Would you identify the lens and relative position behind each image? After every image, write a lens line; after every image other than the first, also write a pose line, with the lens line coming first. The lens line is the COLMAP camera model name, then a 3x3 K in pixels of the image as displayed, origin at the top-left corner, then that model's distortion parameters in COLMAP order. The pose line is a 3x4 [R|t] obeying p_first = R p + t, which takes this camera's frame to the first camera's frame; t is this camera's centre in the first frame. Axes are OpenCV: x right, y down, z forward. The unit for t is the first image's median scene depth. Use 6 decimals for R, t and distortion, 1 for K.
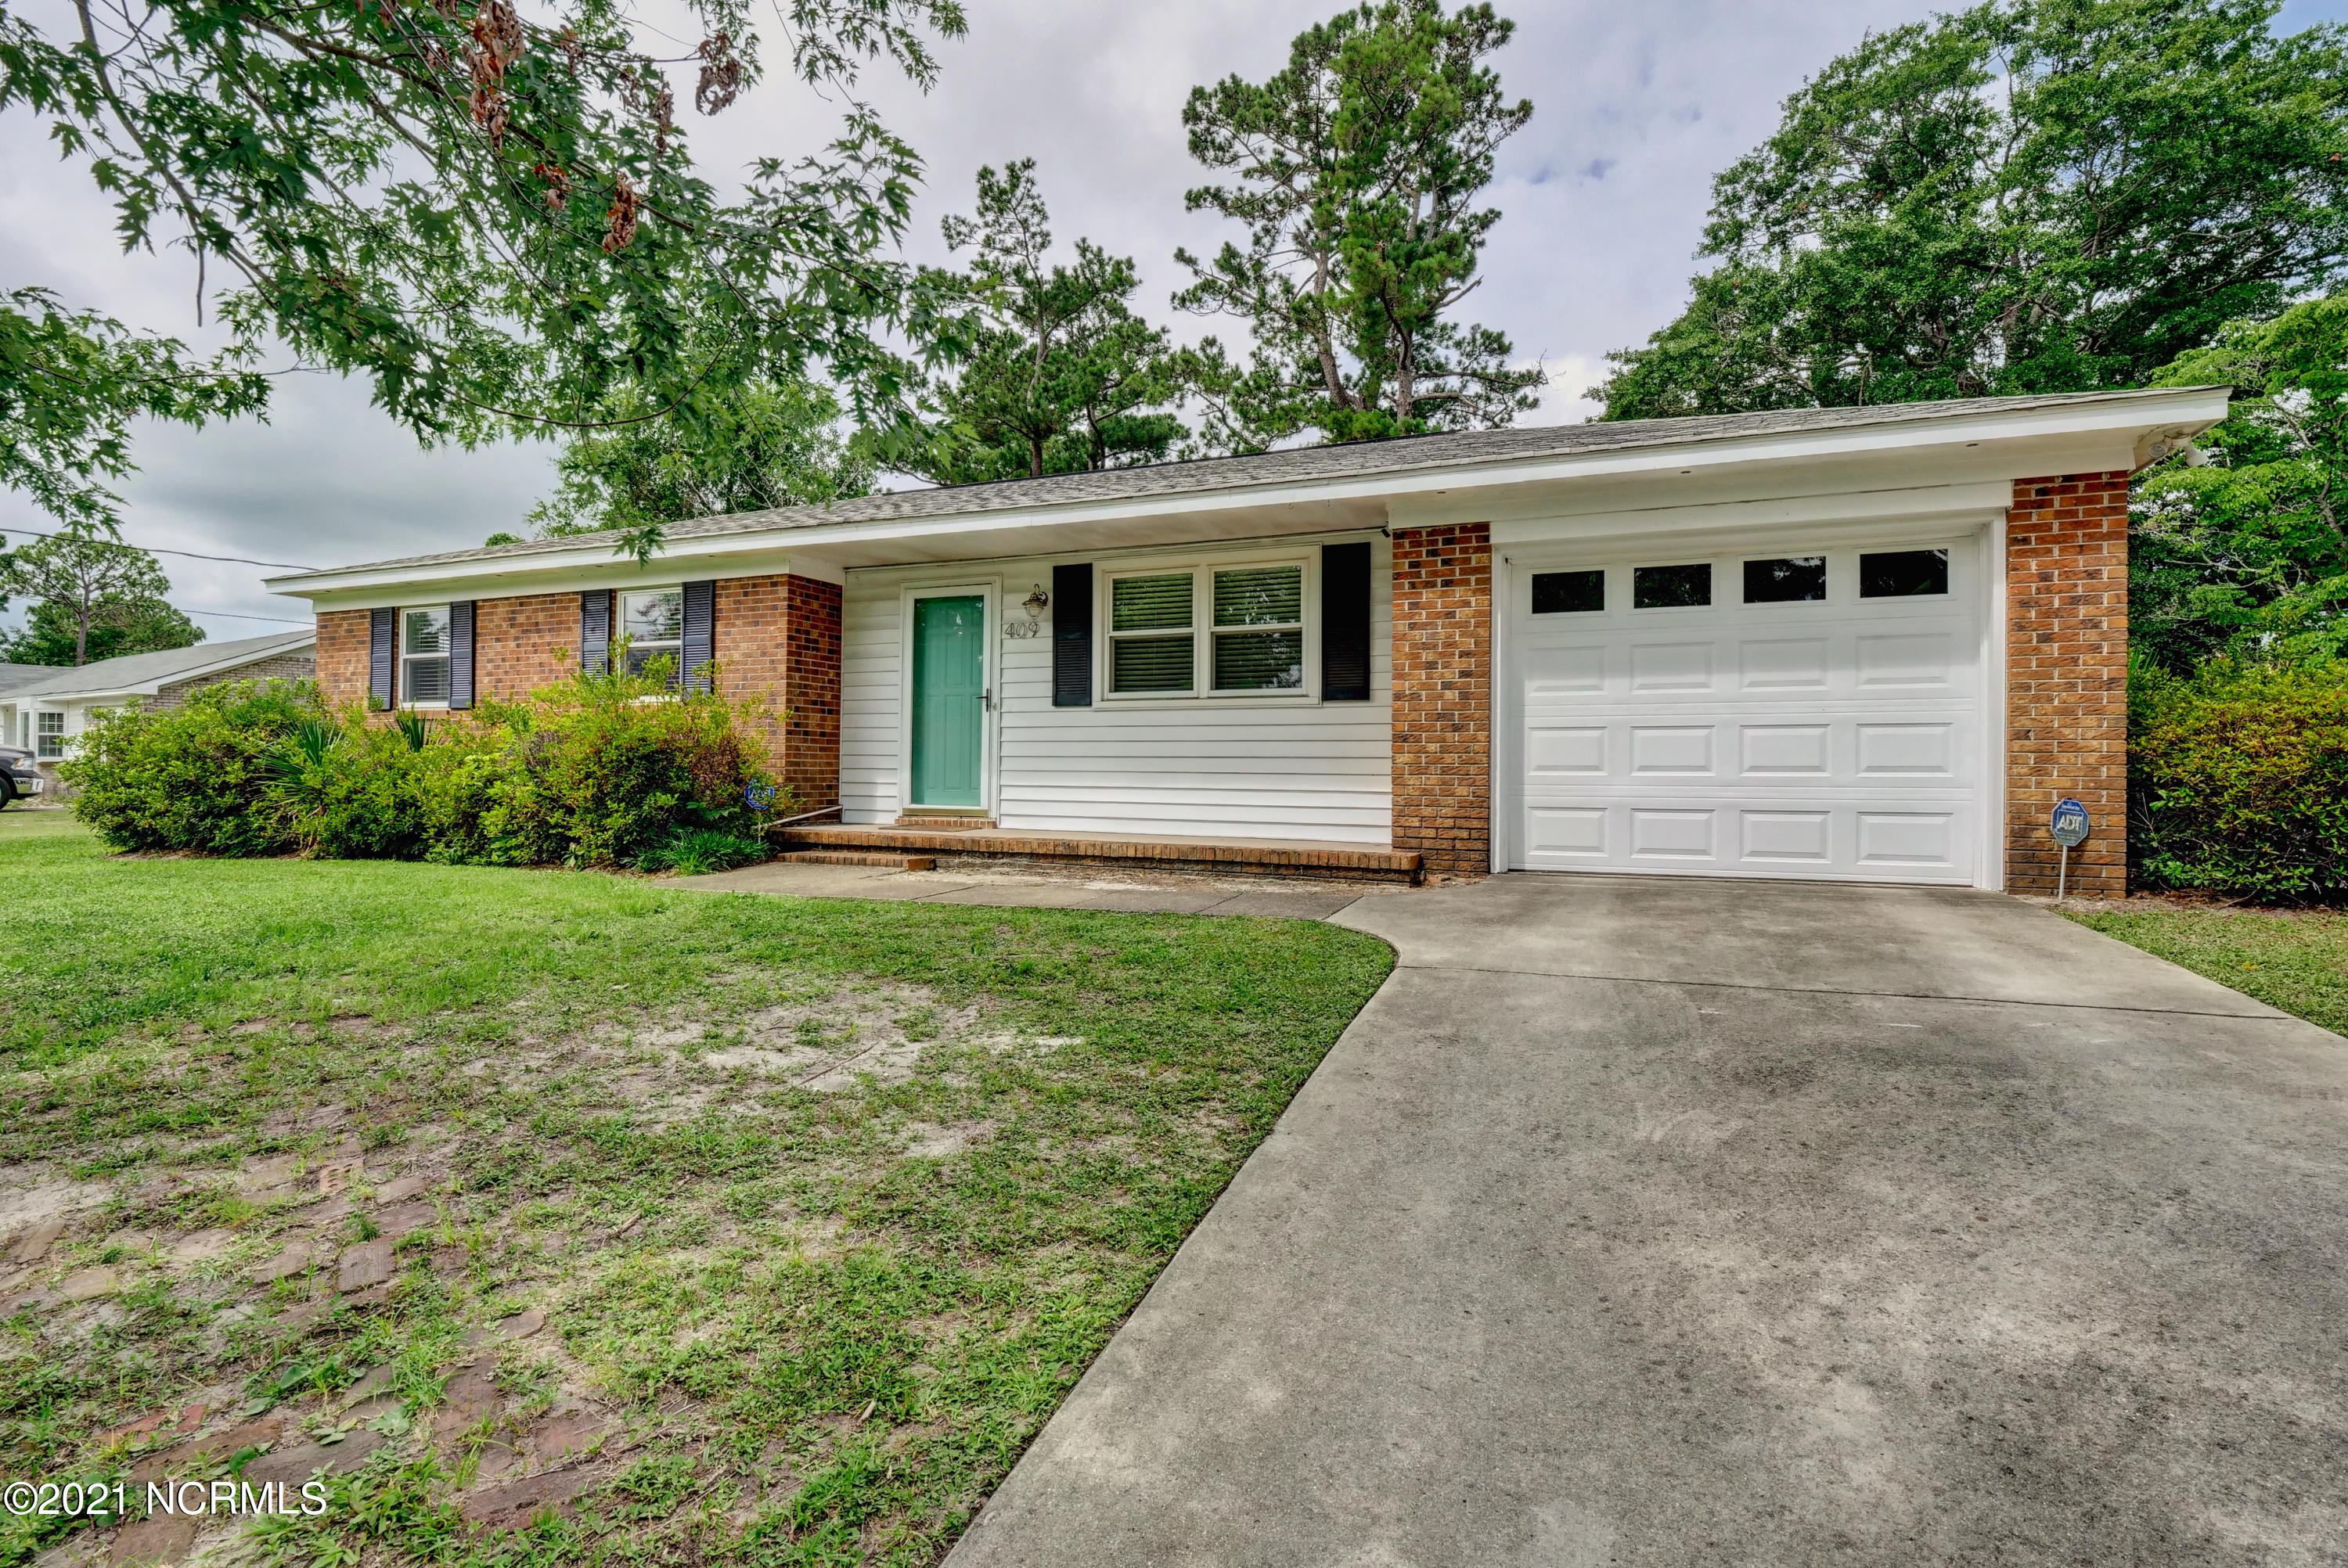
lens RADIAL K [[1150.0, 0, 1167.8], [0, 1150.0, 759.1], [0, 0, 1]] dist [-0.003229, -0.002021]
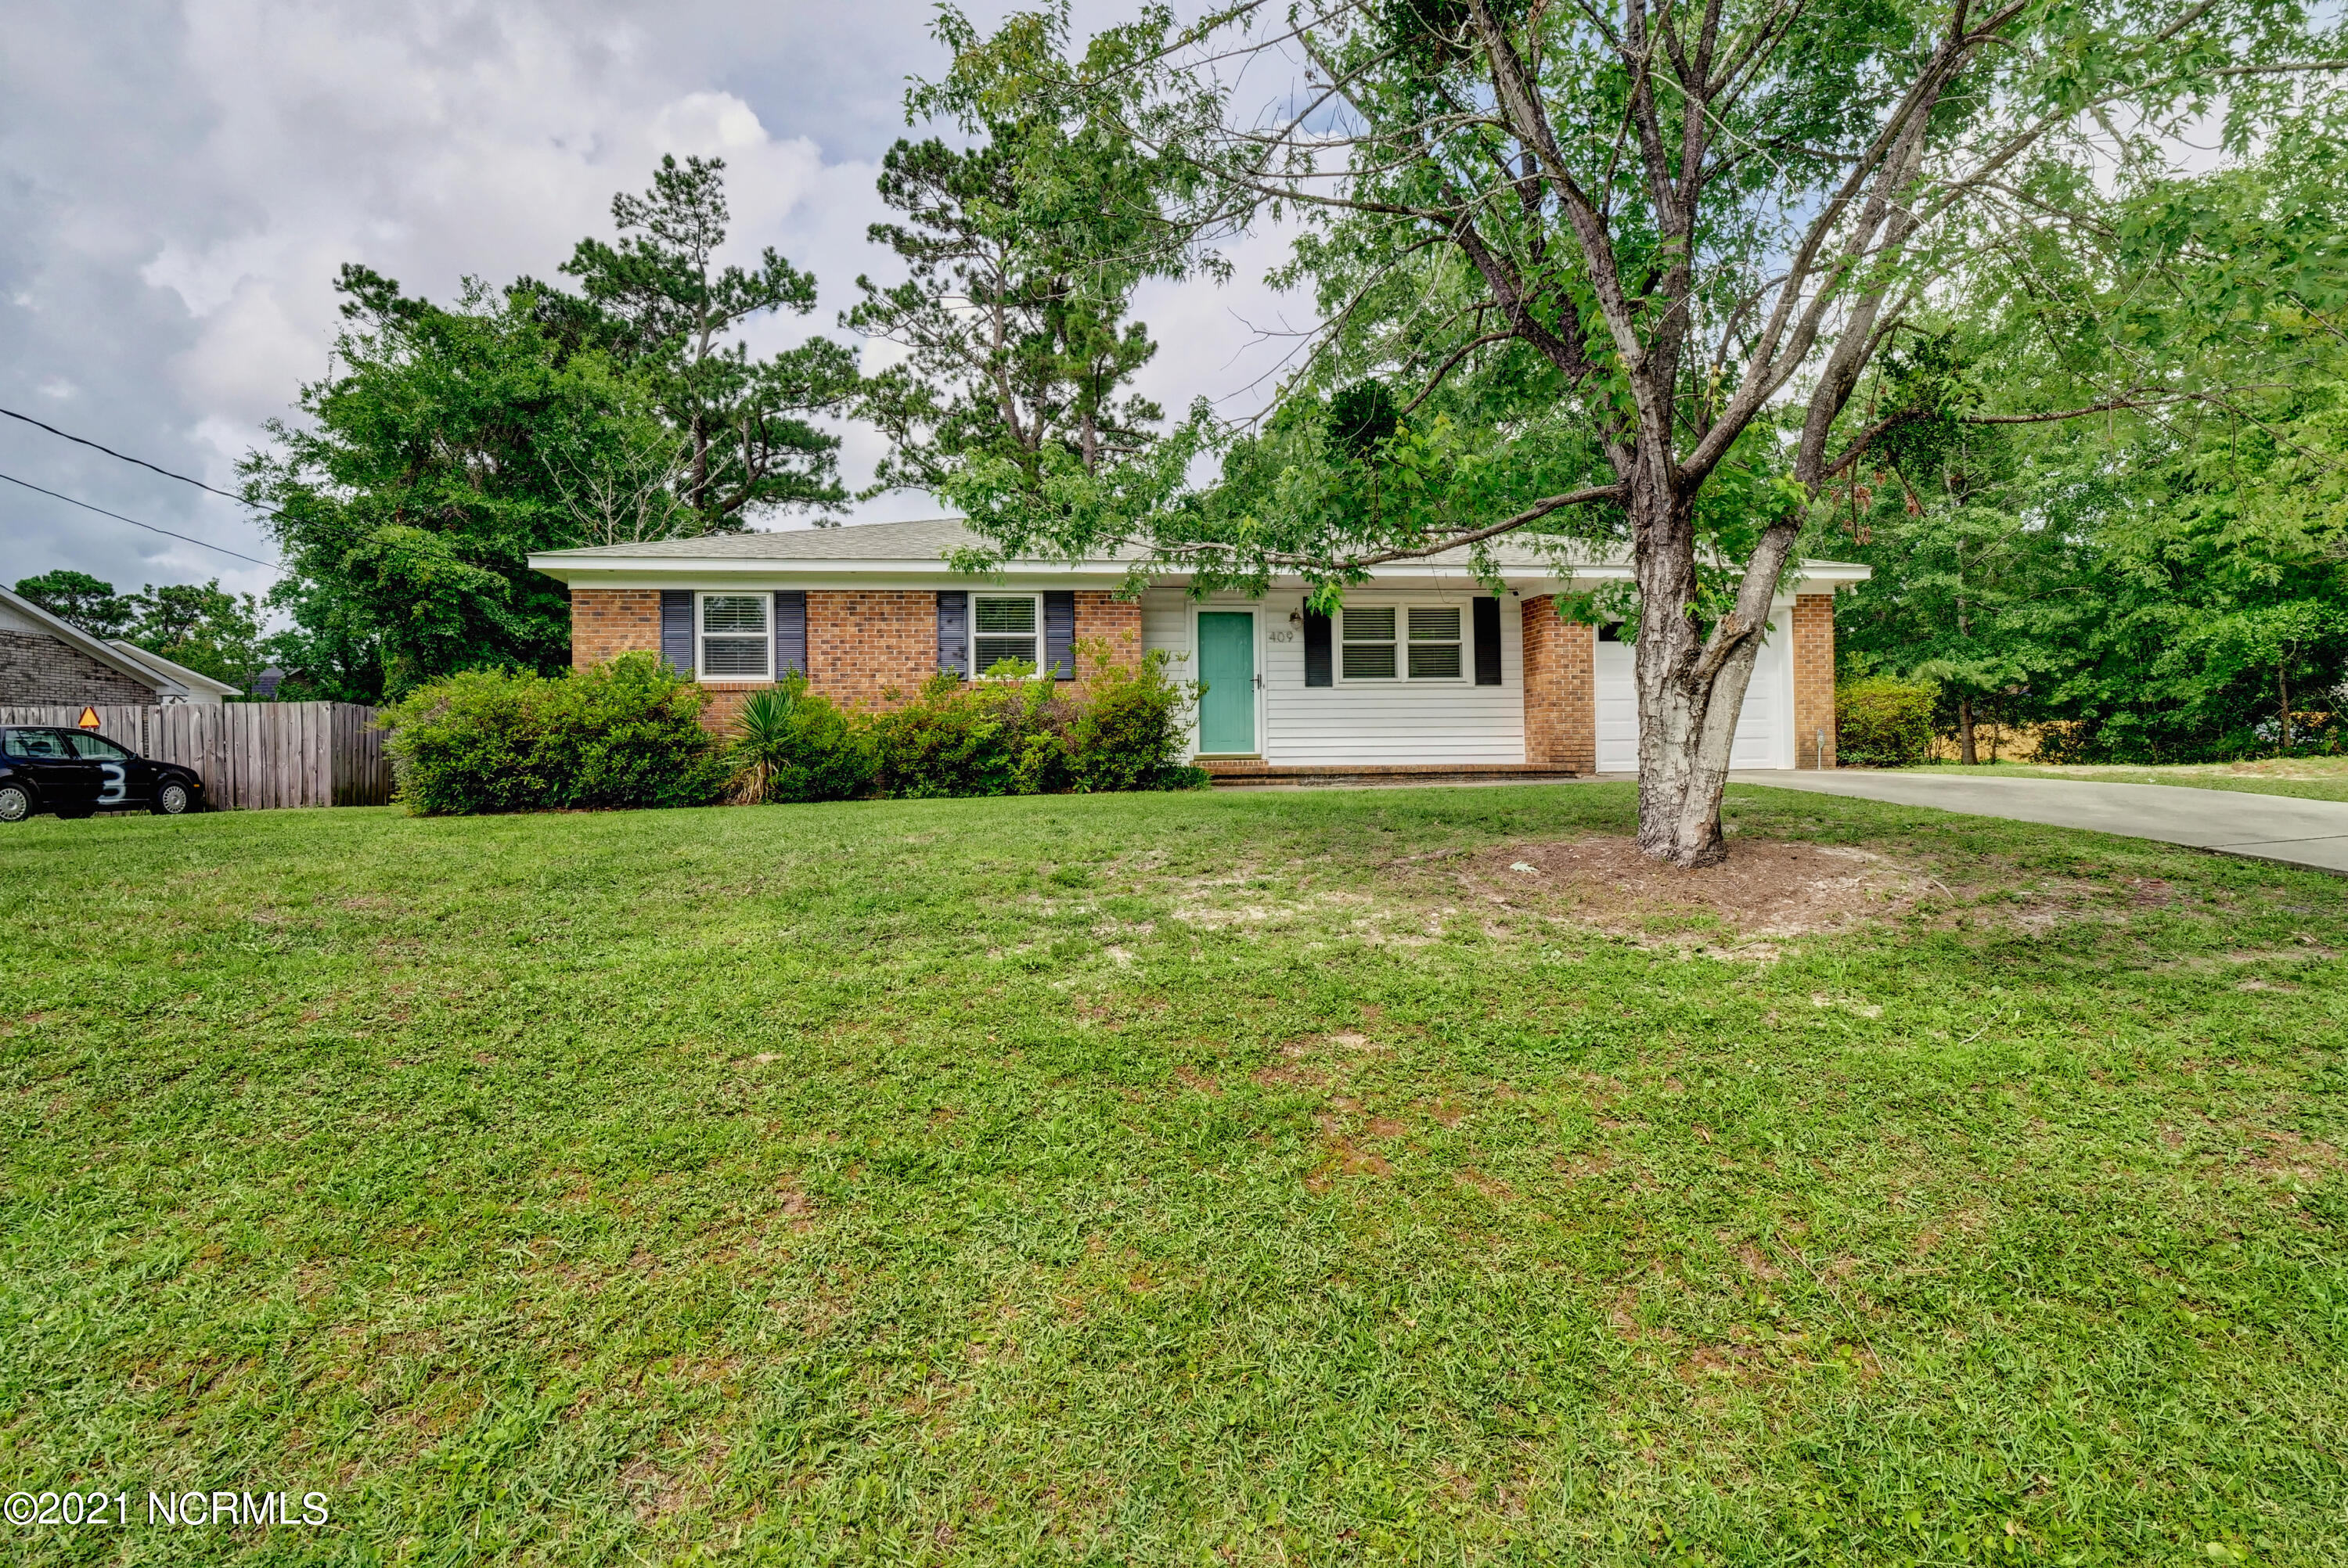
lens RADIAL K [[1150.0, 0, 1167.8], [0, 1150.0, 759.1], [0, 0, 1]] dist [-0.003229, -0.002021]
pose [[0.862163, -0.014279, 0.506429, -1.062310], [0.016231, 0.999868, 0.000559, 0.049453], [-0.506370, 0.007738, 0.862281, -0.255186]]
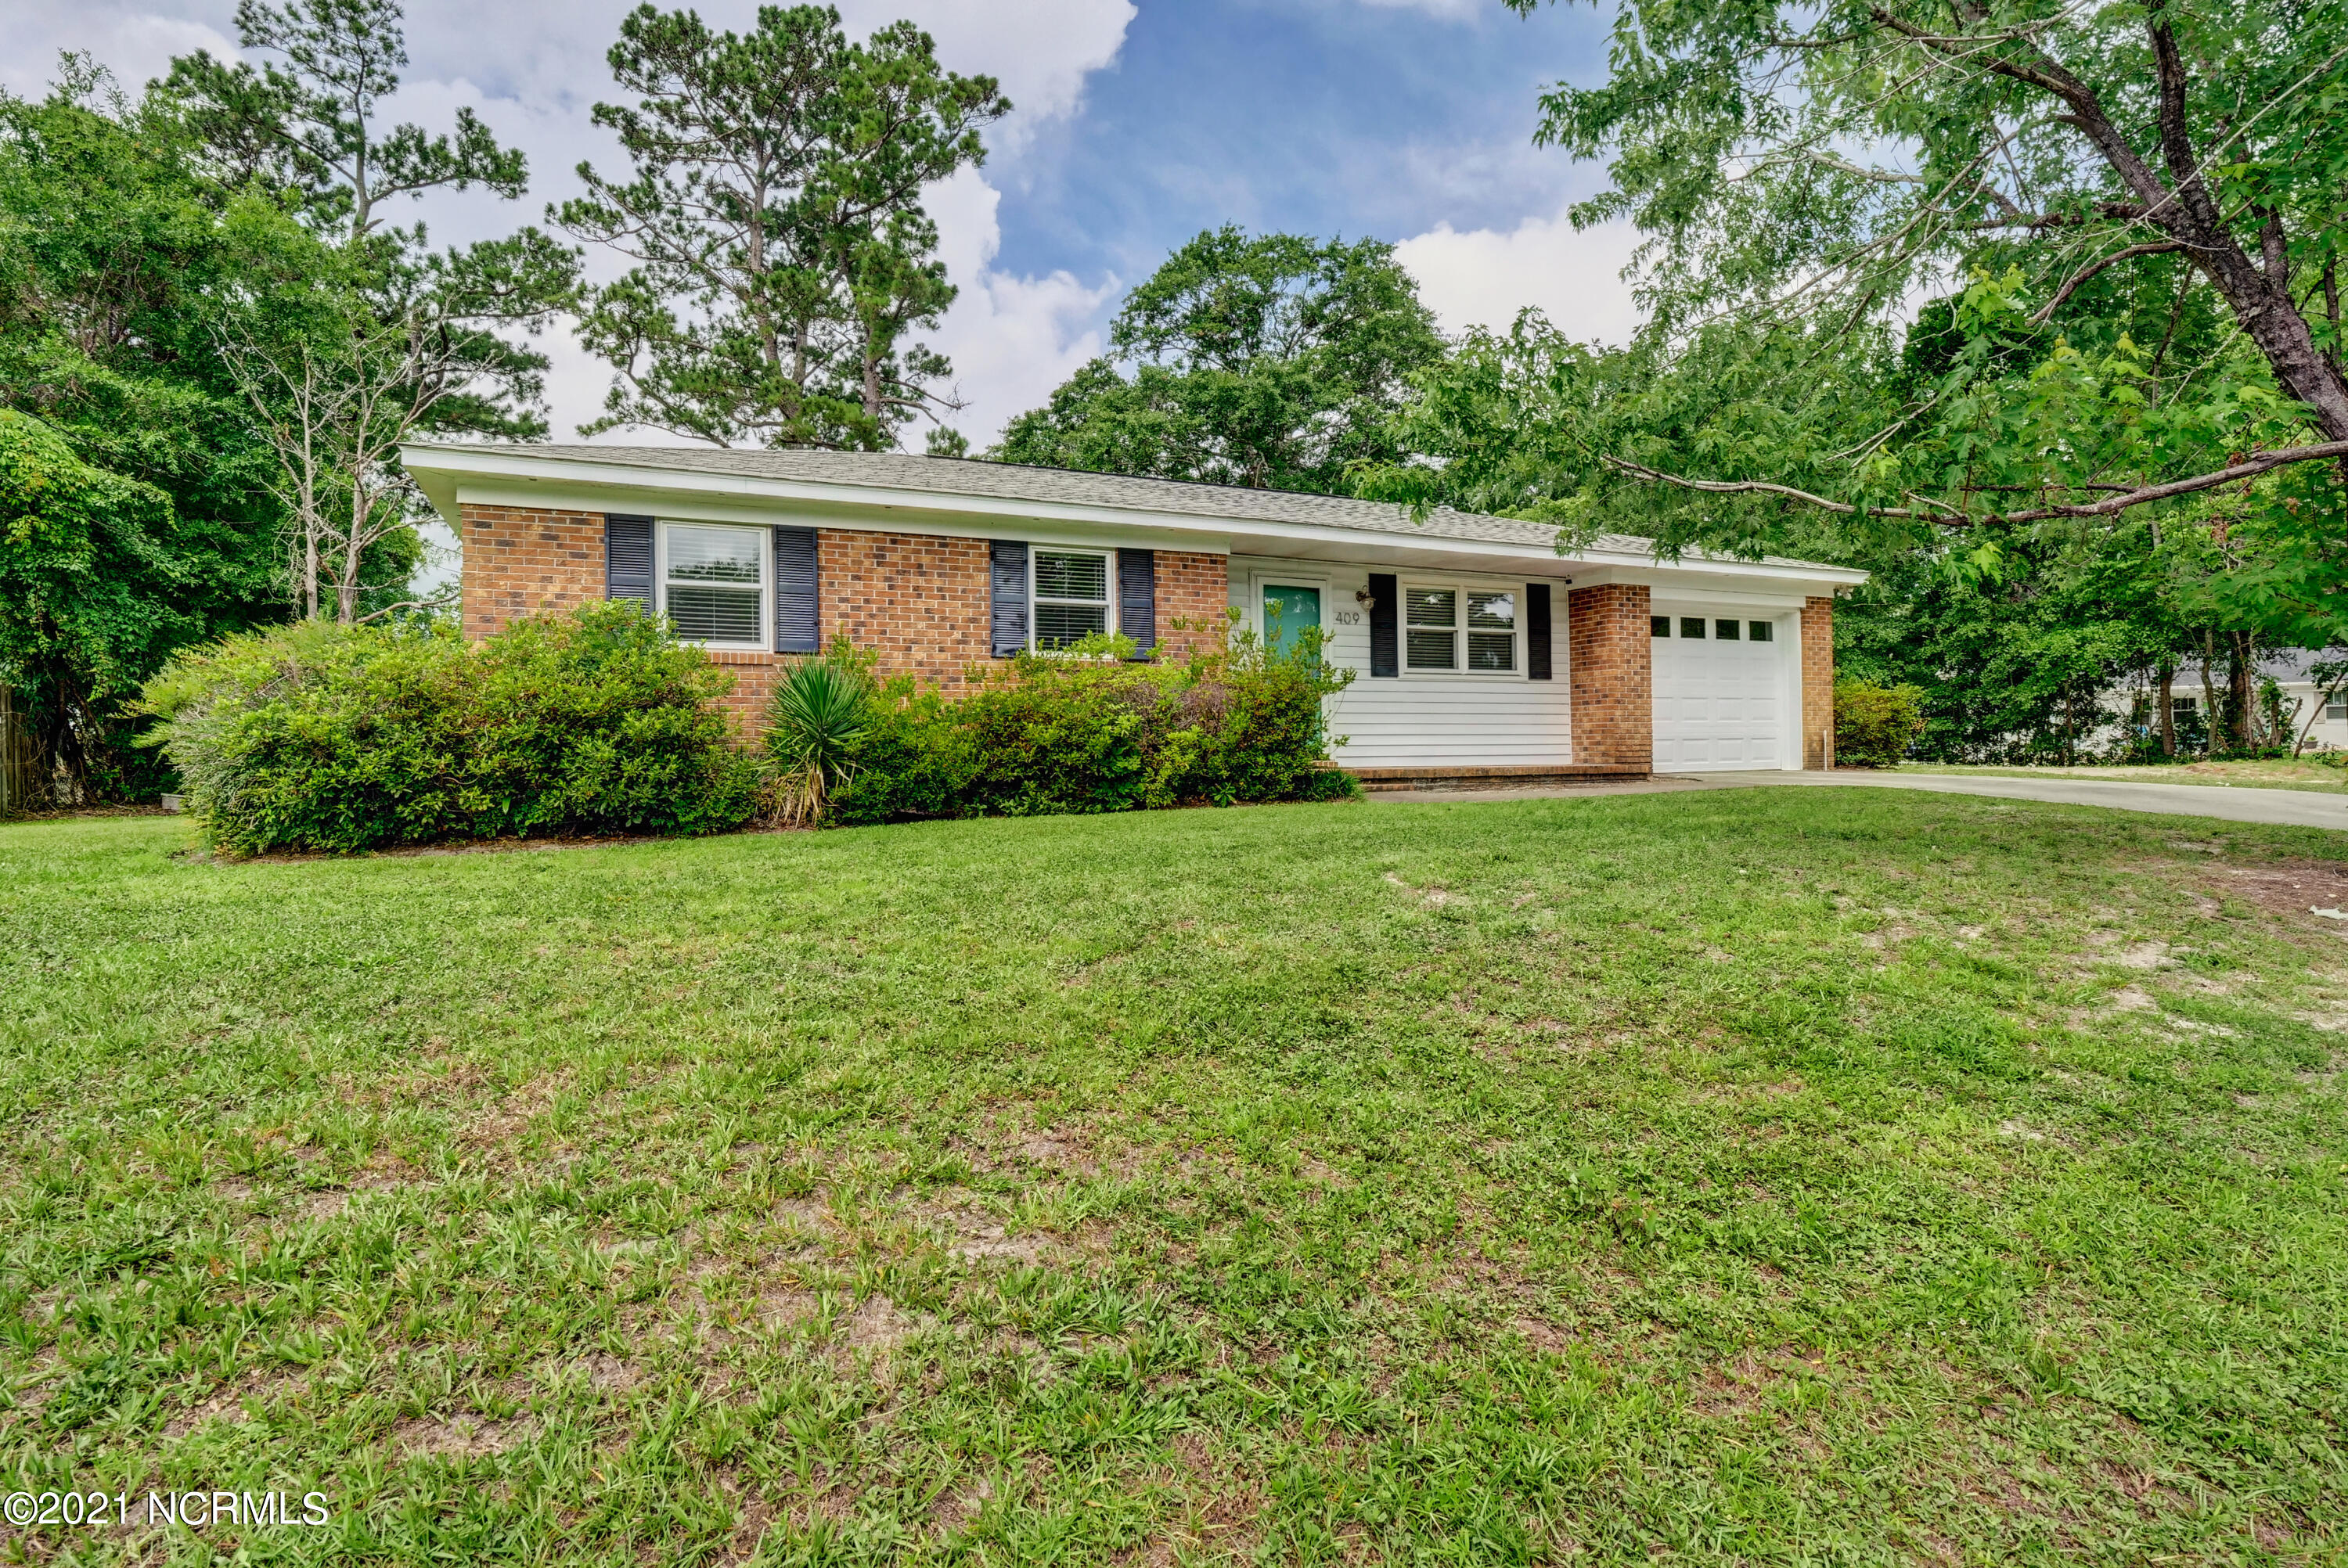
lens RADIAL K [[1143.7, 0, 1159.7], [0, 1143.7, 758.9], [0, 0, 1]] dist [-0.005369, 0.000054]
pose [[0.668128, -0.018177, 0.743824, -1.287780], [0.009993, 0.999831, 0.015458, 0.029101], [-0.743979, -0.002895, 0.668197, 0.281513]]
